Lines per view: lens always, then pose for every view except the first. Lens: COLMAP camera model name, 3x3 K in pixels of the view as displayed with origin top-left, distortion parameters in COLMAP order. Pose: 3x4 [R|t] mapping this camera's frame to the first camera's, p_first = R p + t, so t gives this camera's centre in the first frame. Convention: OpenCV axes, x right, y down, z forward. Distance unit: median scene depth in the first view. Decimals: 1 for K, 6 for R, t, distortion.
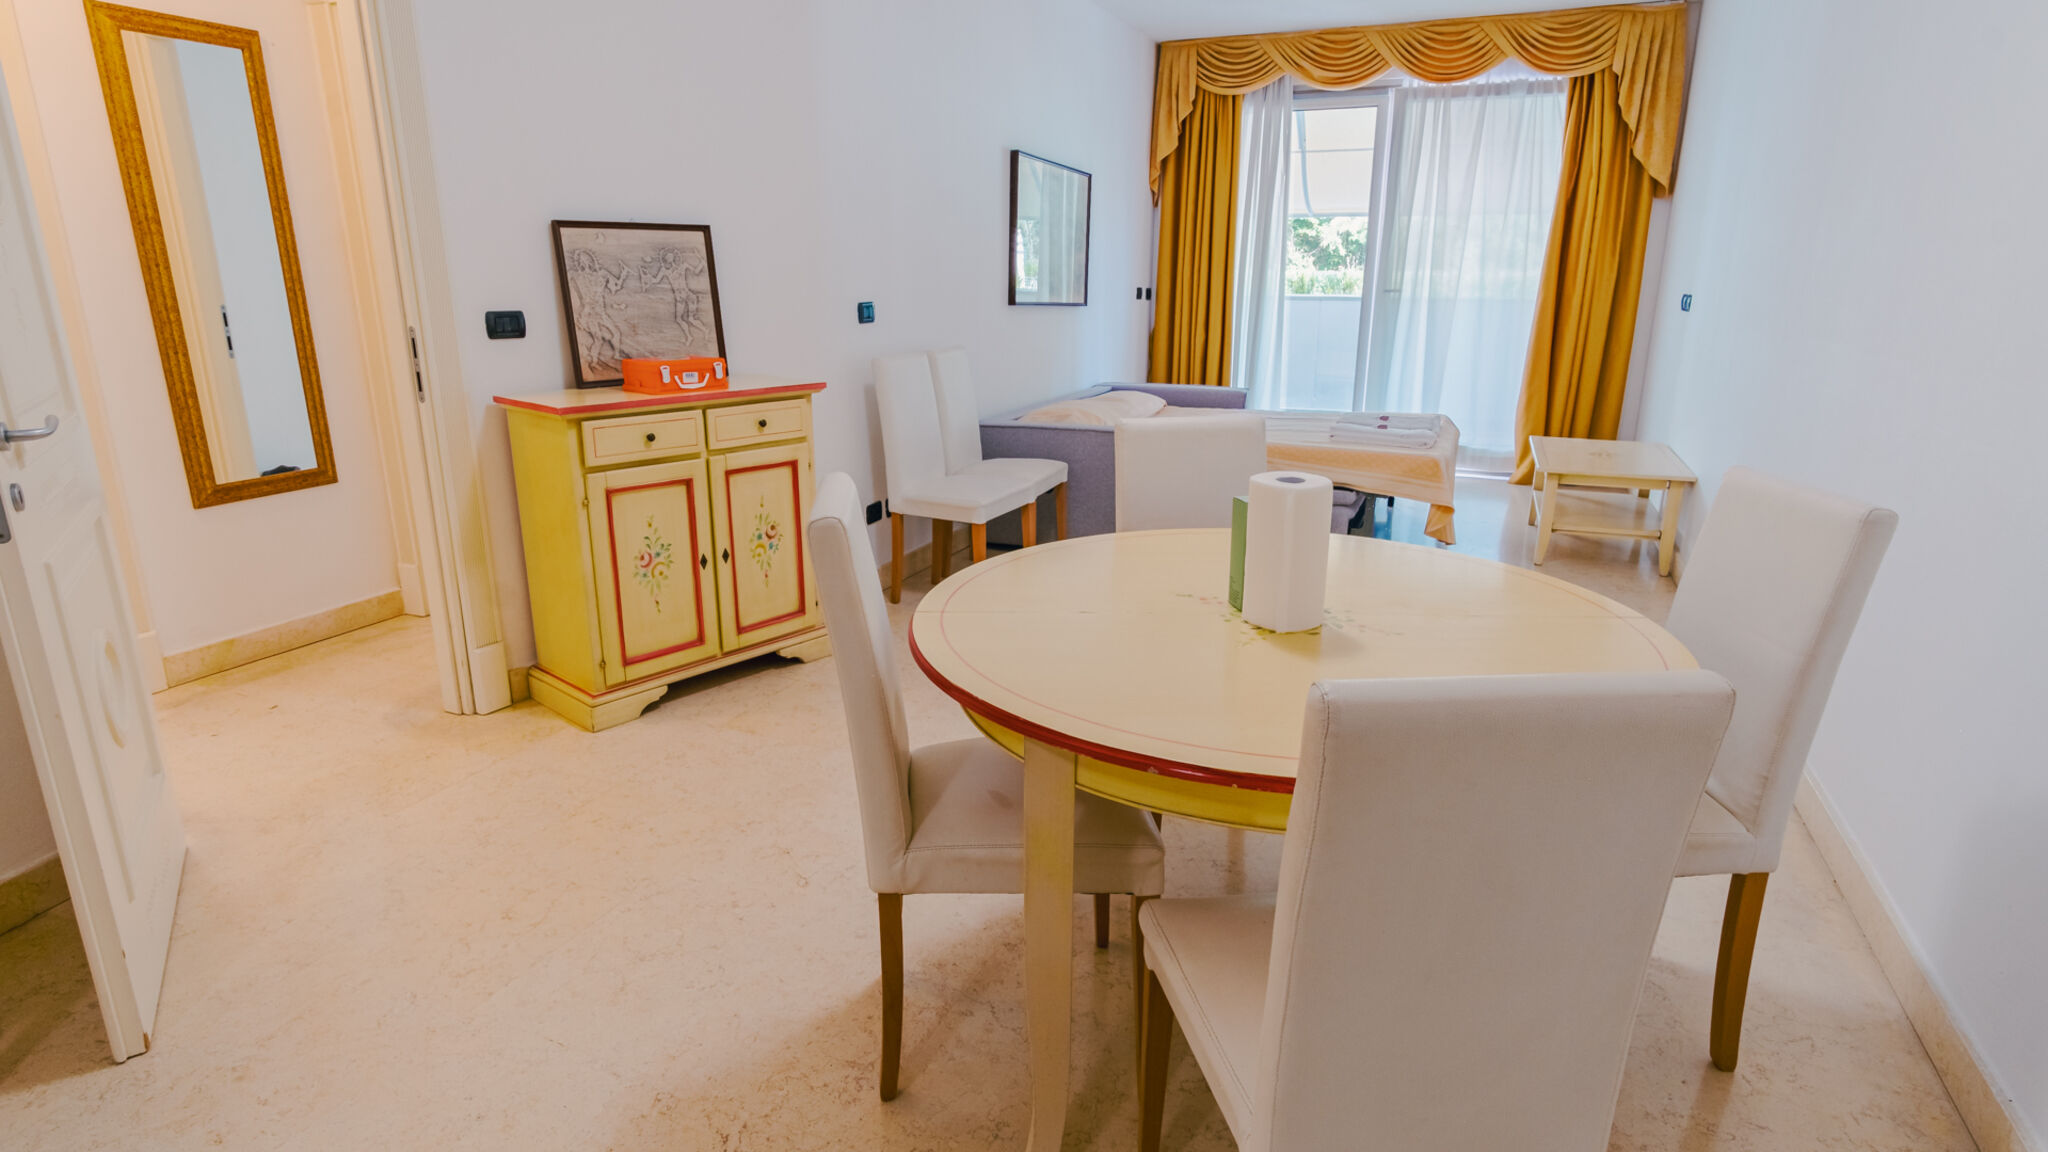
lens RADIAL K [[1083.7, 0, 1024.0], [0, 1083.7, 576.0], [0, 0, 1]] dist [0.005686, 0.001108]
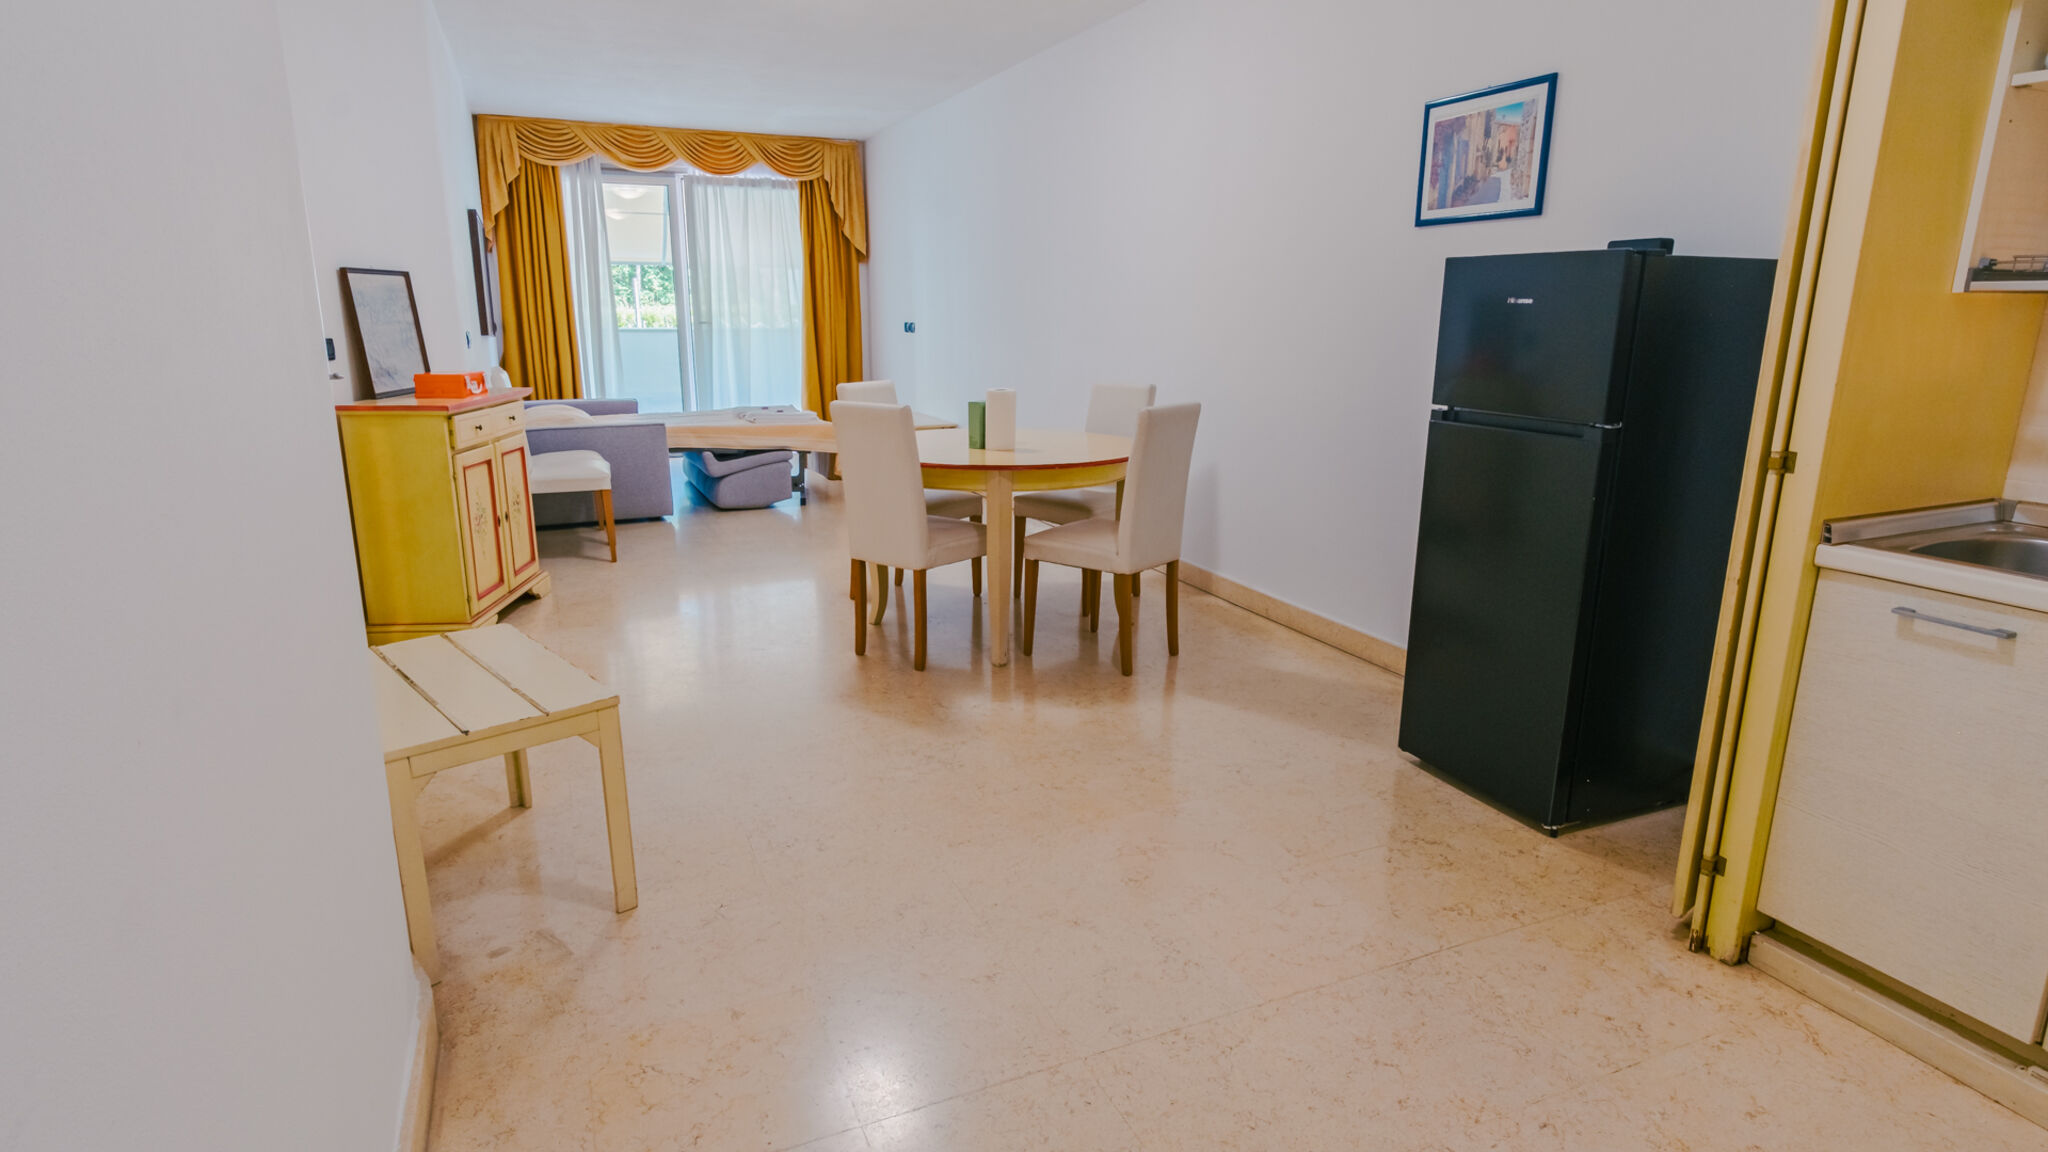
lens RADIAL K [[1083.7, 0, 1024.0], [0, 1083.7, 576.0], [0, 0, 1]] dist [0.005686, 0.001108]
pose [[0.683760, -0.175308, 0.708335, -0.426816], [0.197784, 0.978900, 0.051349, 0.059292], [-0.702391, 0.104987, 0.704006, -0.209786]]
